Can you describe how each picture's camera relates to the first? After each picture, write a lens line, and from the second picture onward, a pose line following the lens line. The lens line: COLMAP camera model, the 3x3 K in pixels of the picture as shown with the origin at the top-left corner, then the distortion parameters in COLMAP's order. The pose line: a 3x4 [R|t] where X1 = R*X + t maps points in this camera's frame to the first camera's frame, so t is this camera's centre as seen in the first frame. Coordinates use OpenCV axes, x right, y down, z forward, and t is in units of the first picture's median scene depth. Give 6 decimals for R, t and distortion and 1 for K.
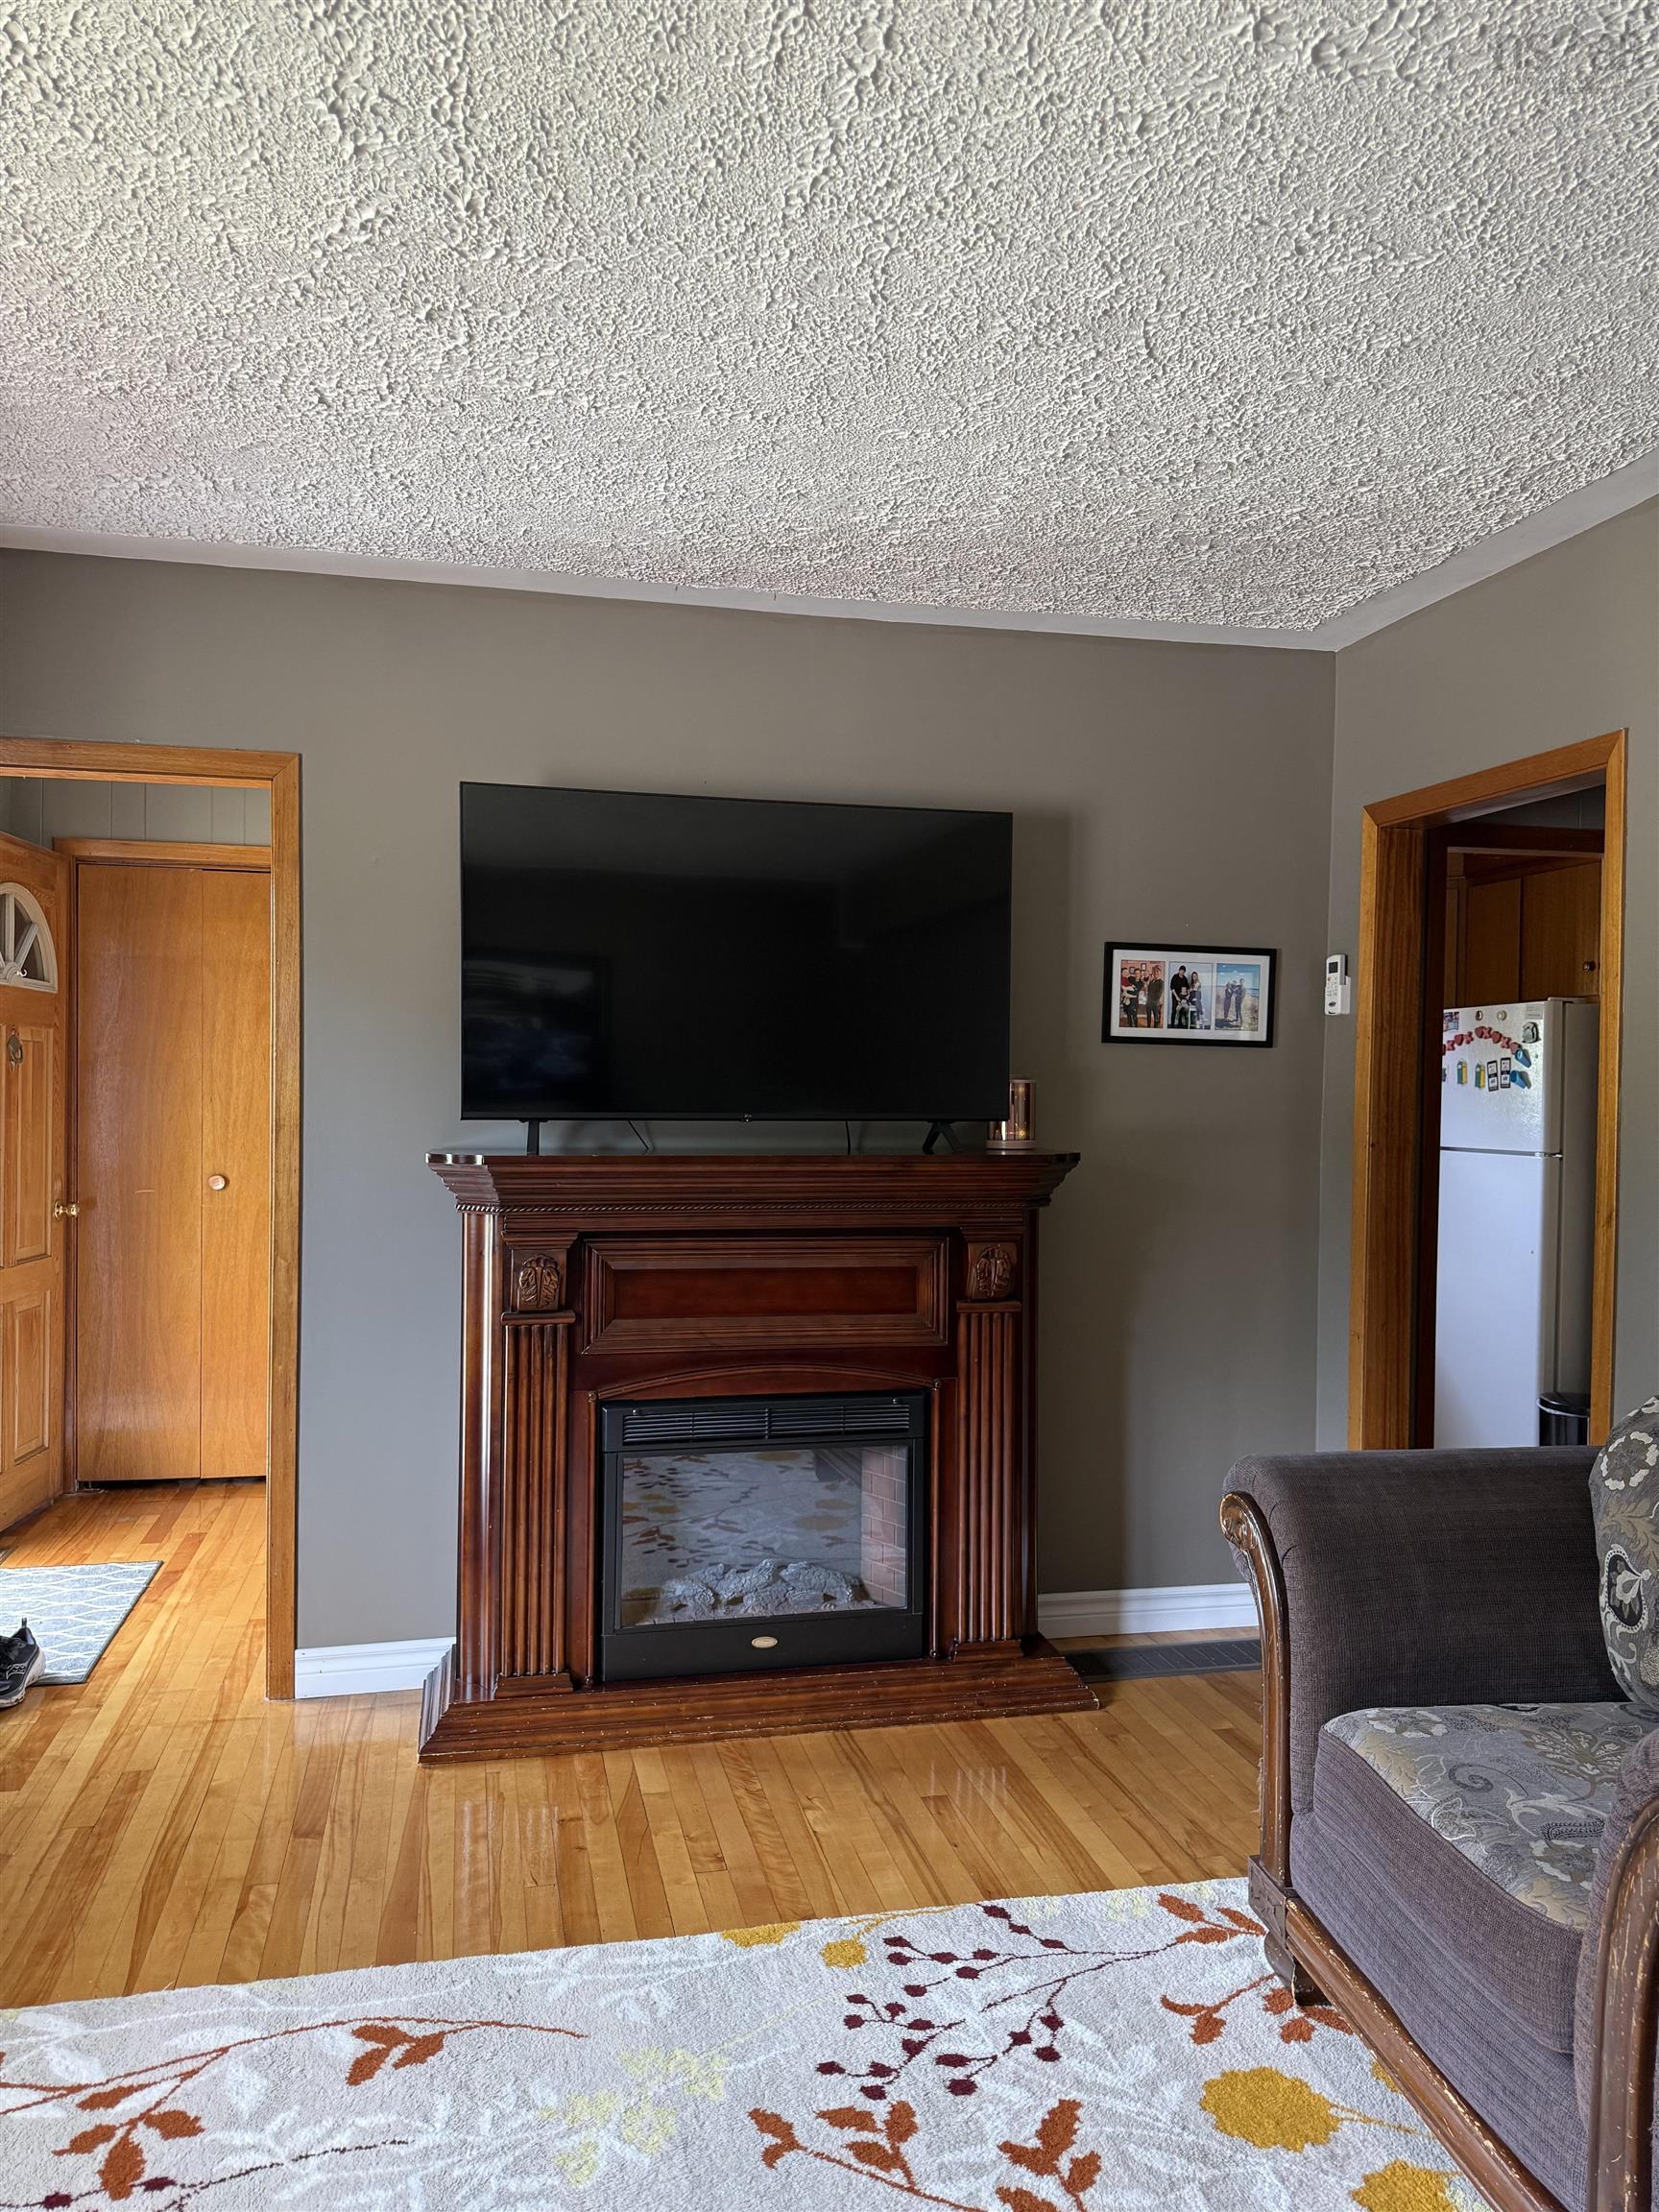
lens RADIAL K [[1621.4, 0, 829.5], [0, 1621.4, 1106.0], [0, 0, 1]] dist [-0.001026, 0.053553]
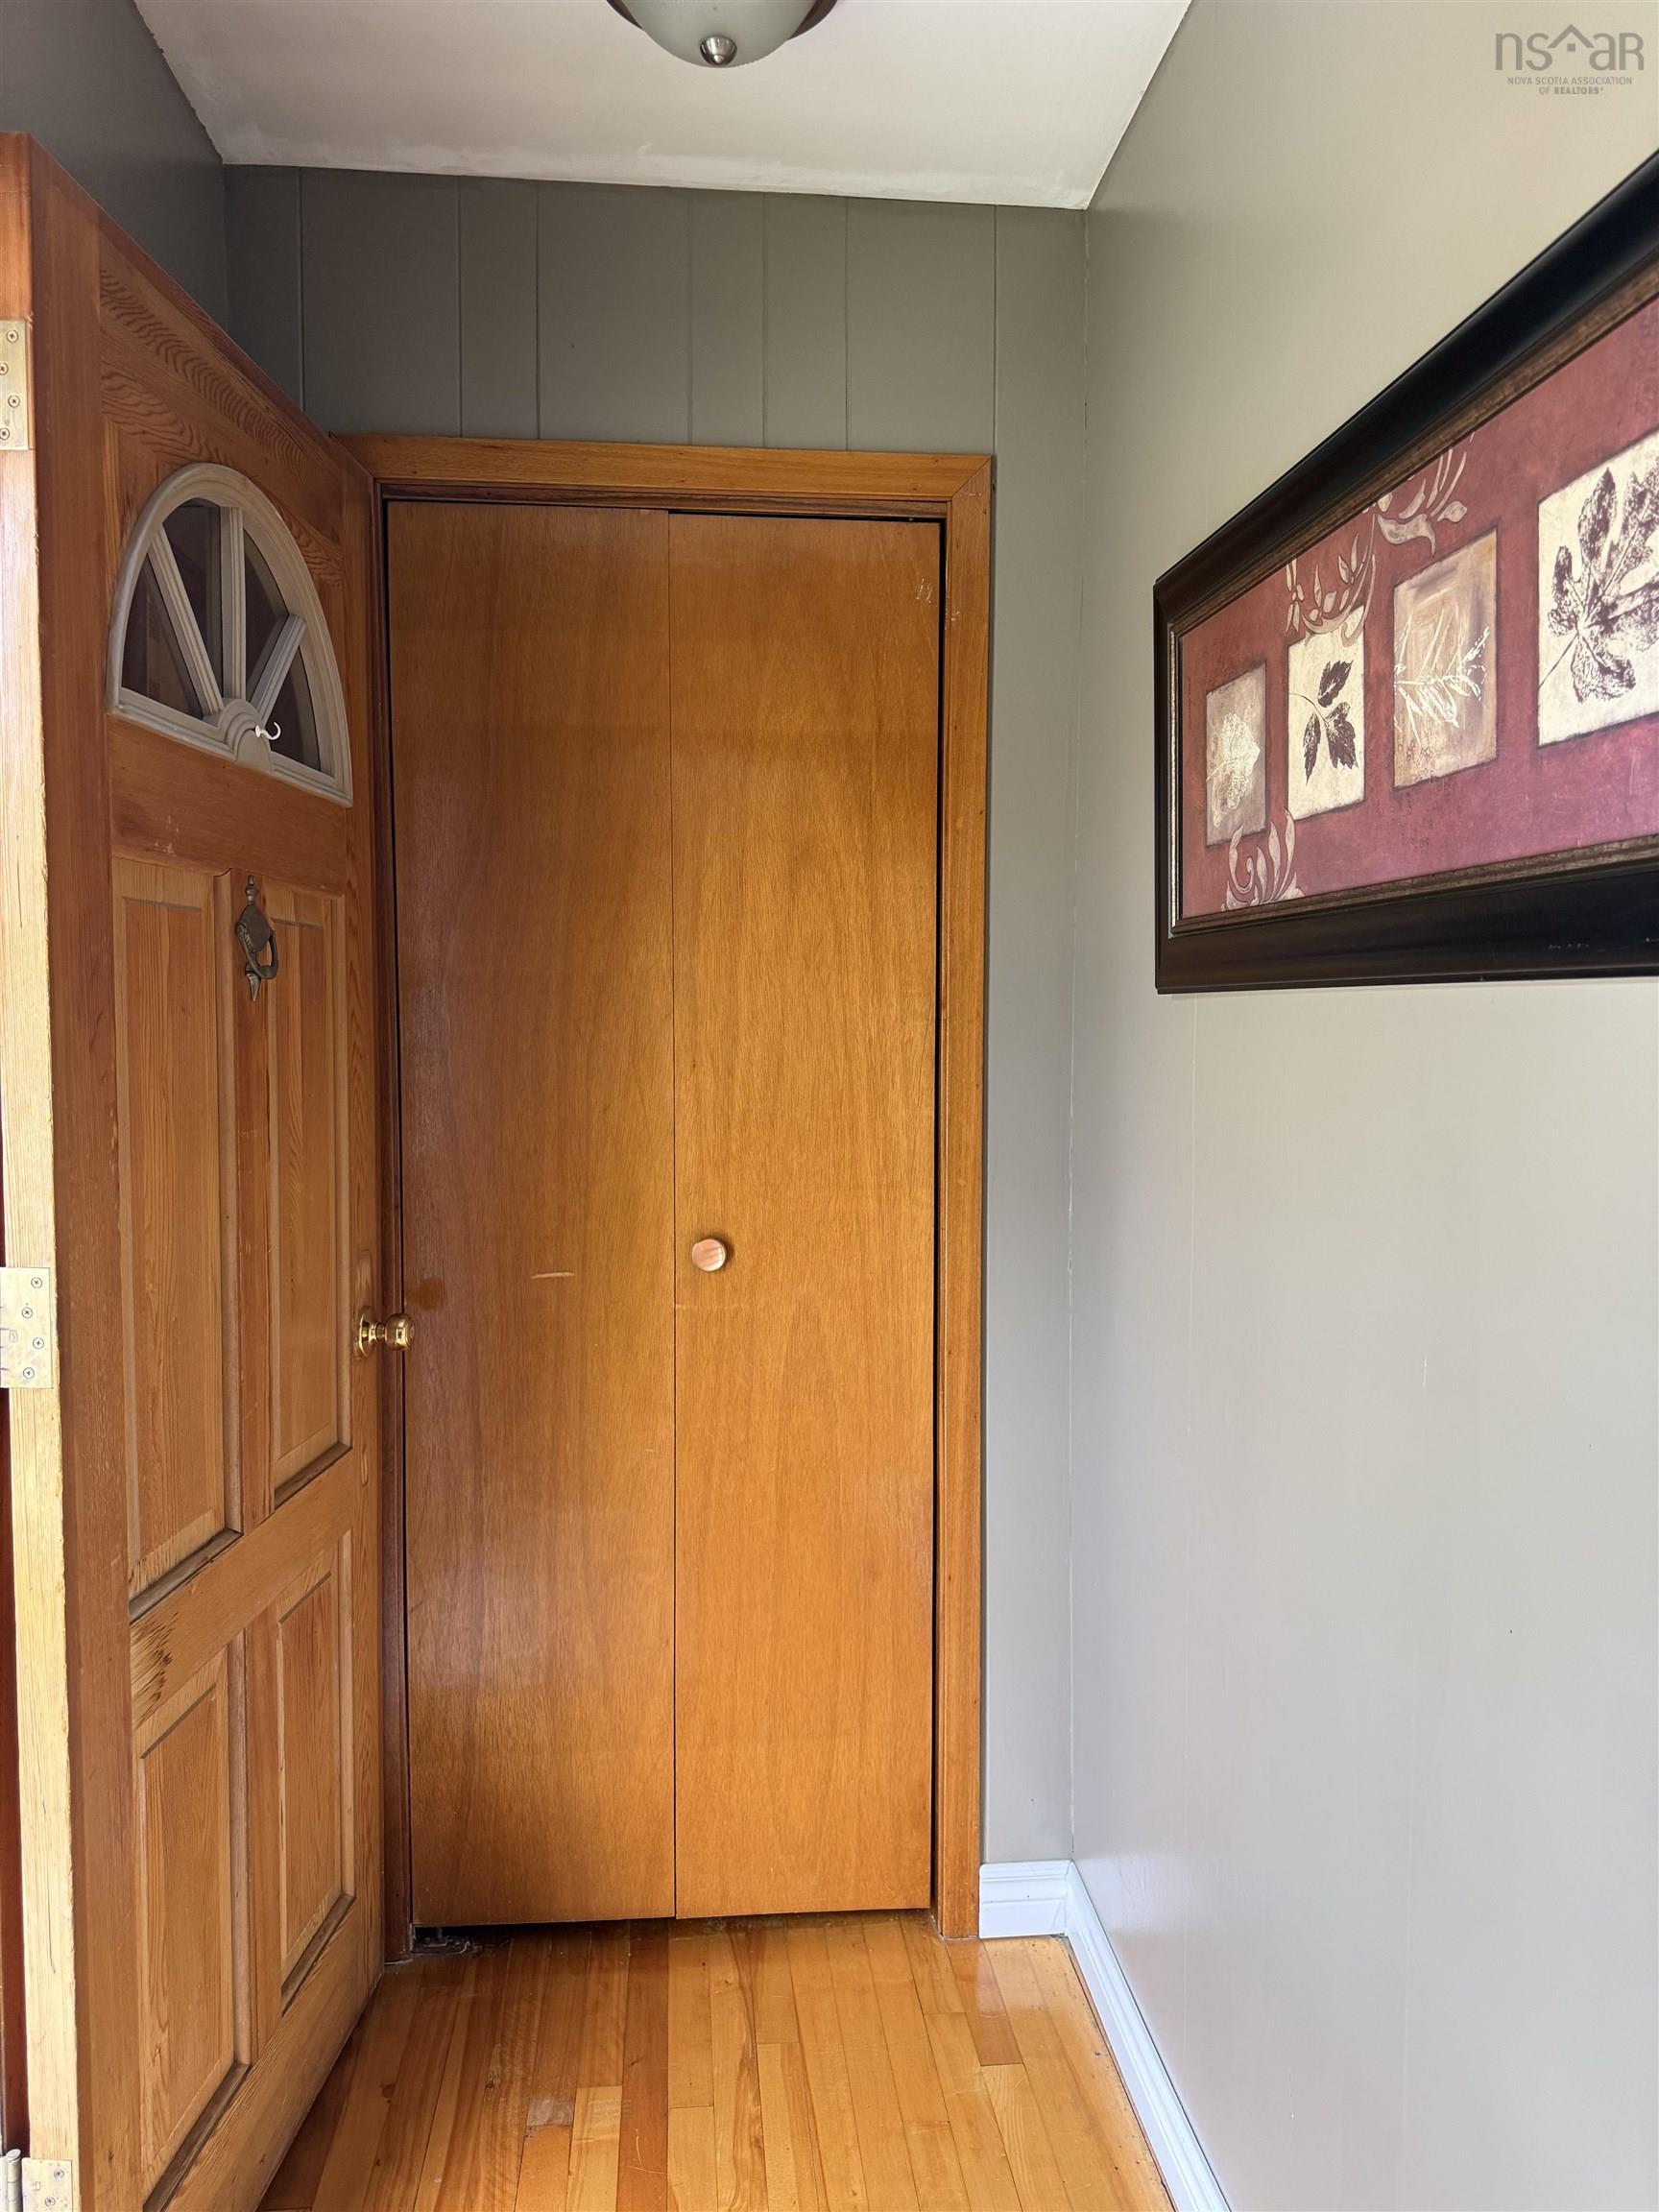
lens RADIAL K [[1572.9, 0, 829.5], [0, 1572.9, 1106.0], [0, 0, 1]] dist [0.134967, -0.230411]
pose [[0.992678, 0.002426, -0.120764, -0.298312], [0.004245, 0.998480, 0.054951, -0.015692], [0.120714, -0.055062, 0.991159, 0.595562]]
